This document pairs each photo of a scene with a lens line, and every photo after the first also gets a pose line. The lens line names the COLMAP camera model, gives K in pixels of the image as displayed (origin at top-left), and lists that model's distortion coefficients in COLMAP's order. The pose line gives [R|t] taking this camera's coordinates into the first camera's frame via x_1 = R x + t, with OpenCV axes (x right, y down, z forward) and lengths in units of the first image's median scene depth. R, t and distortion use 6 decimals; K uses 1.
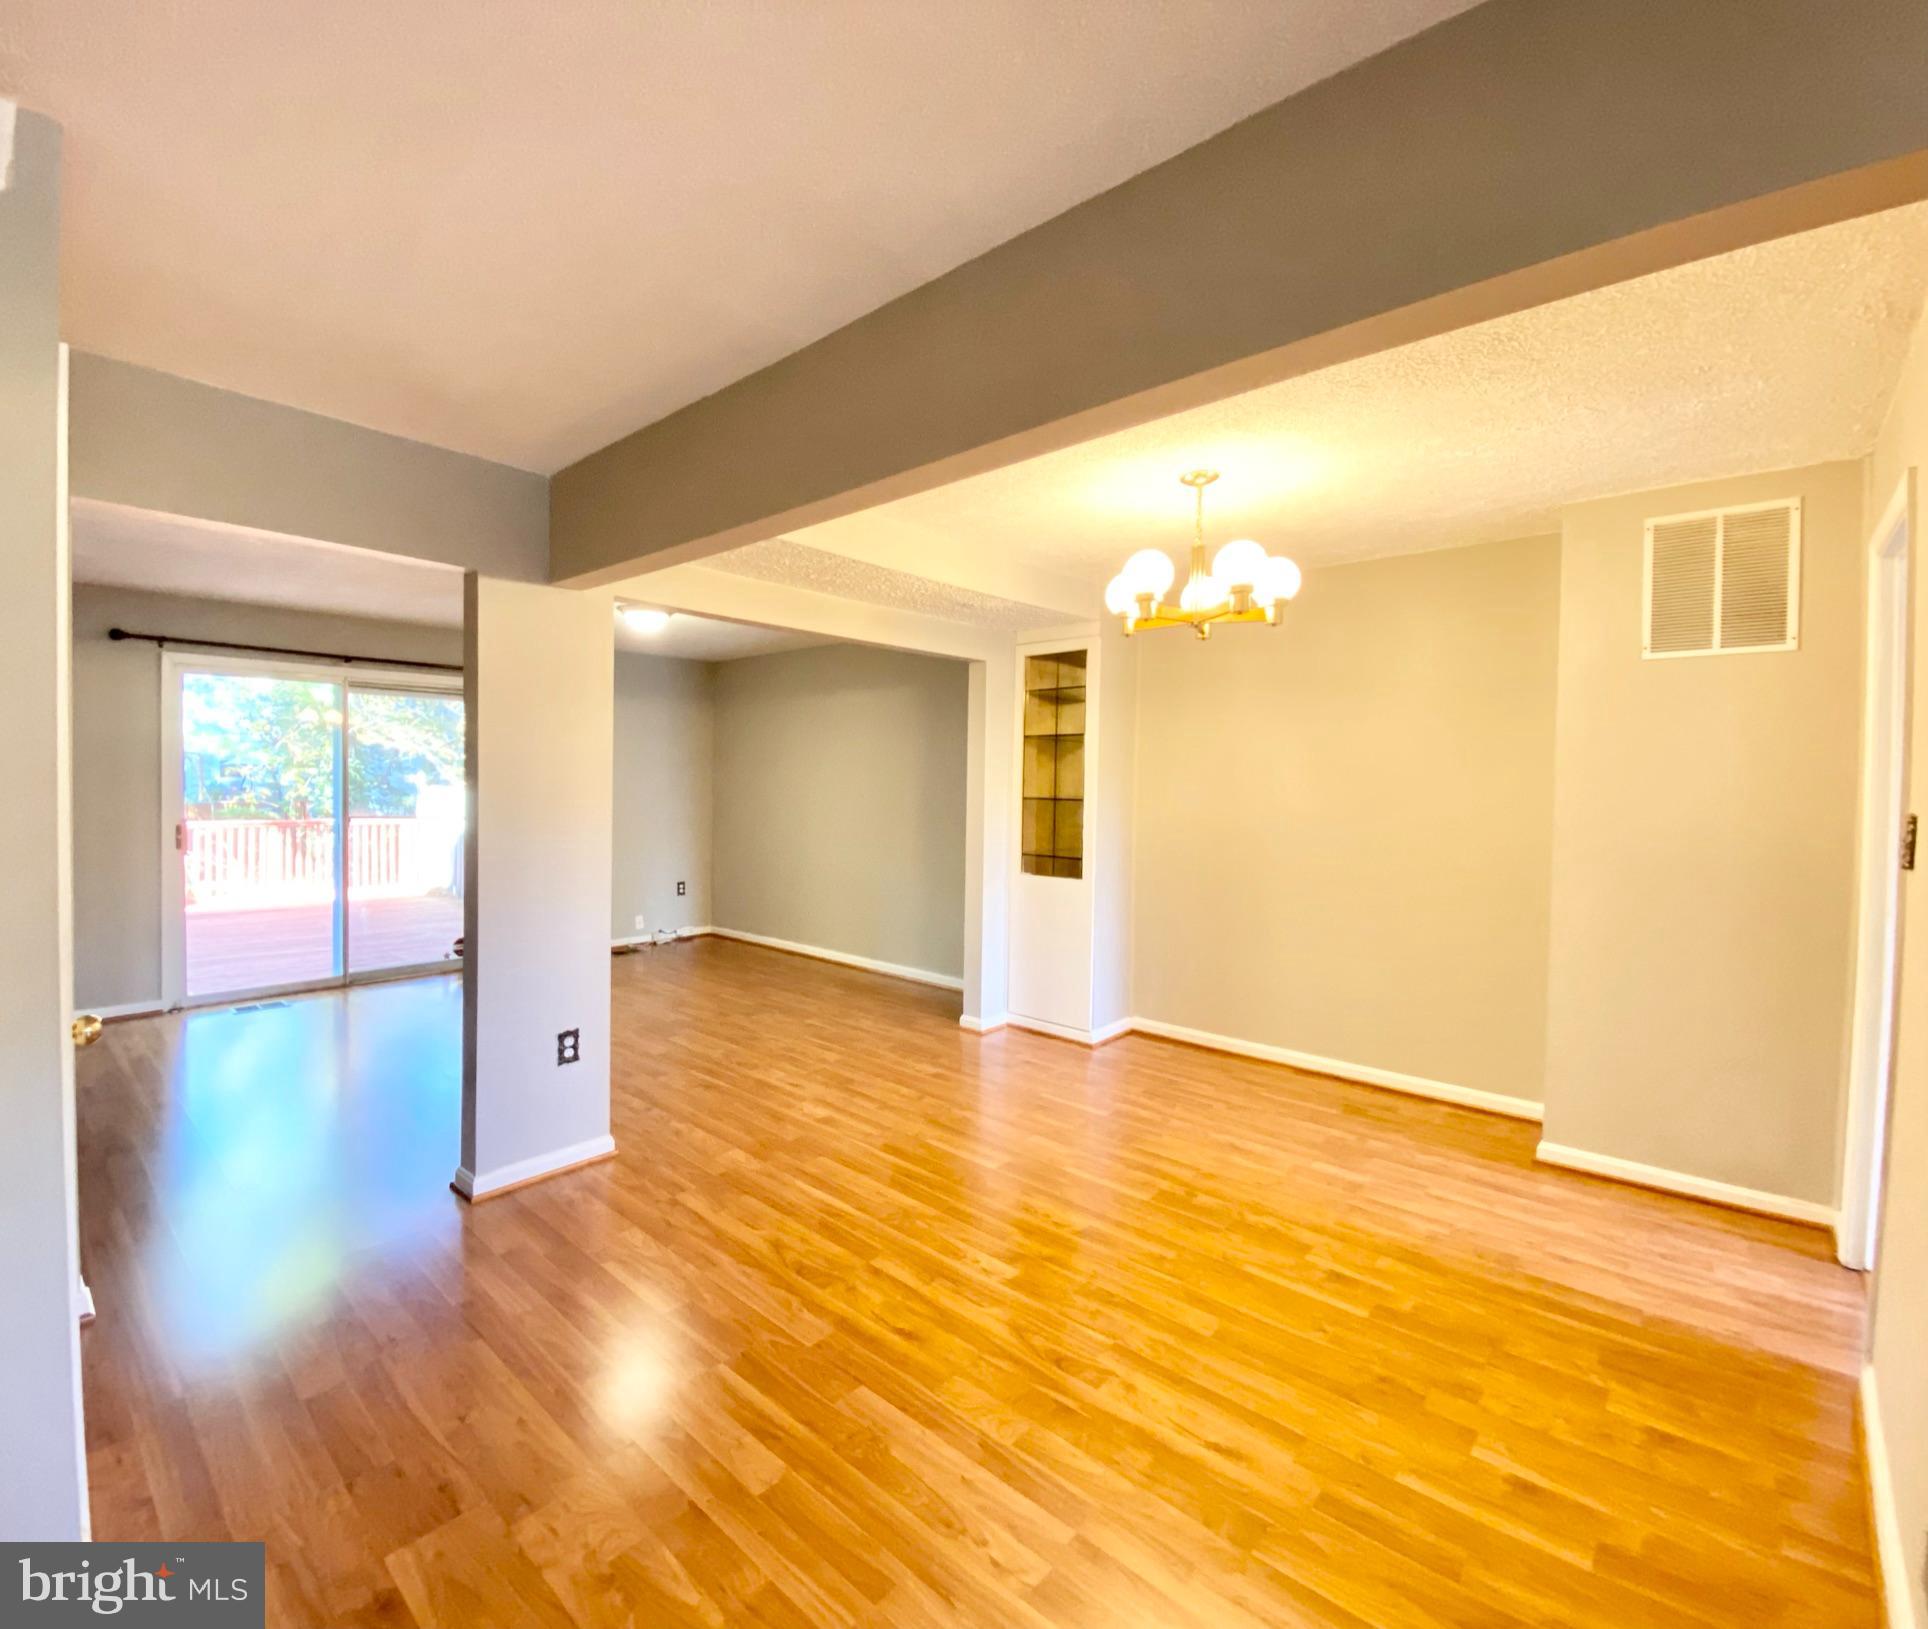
lens RADIAL K [[890.8, 0, 845.0], [0, 890.8, 791.1], [0, 0, 1]] dist [0.024979, -0.028881]
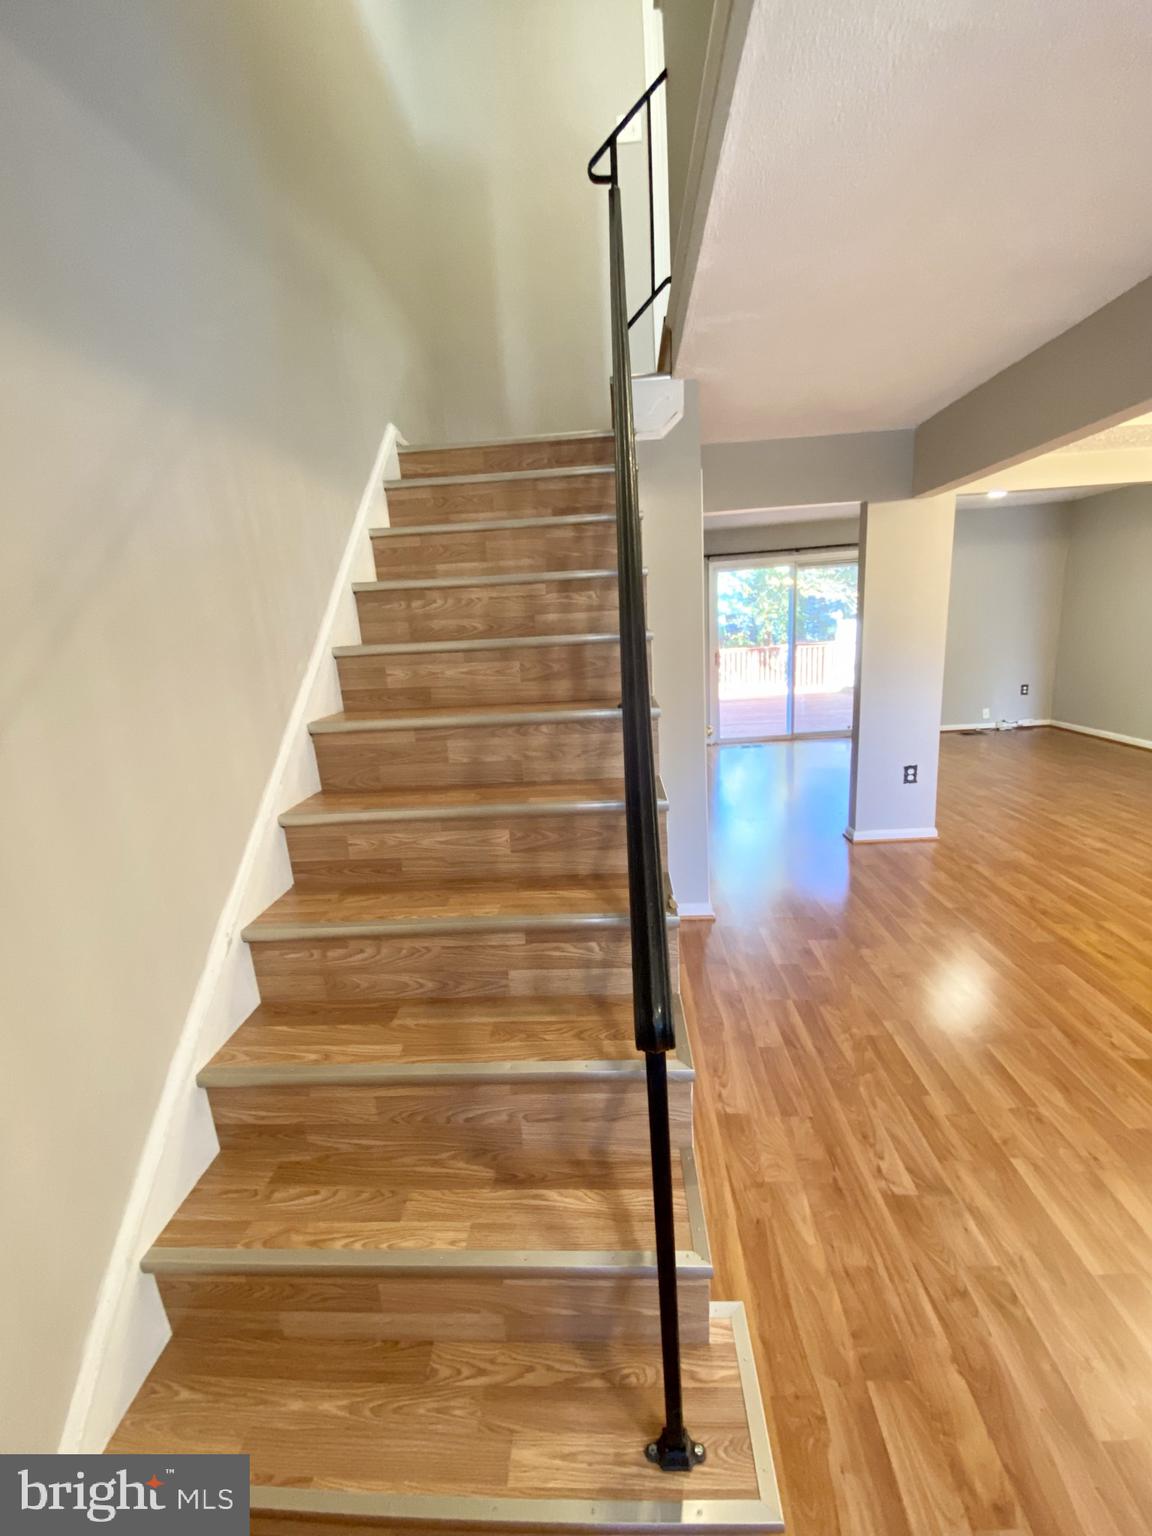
lens RADIAL K [[621.0, 0, 576.0], [0, 621.0, 768.0], [0, 0, 1]] dist [0.017915, -0.018354]
pose [[0.670198, 0.114468, -0.733302, 0.130531], [0.058165, 0.976895, 0.205652, -0.017573], [0.739900, -0.180481, 0.648055, -0.252348]]
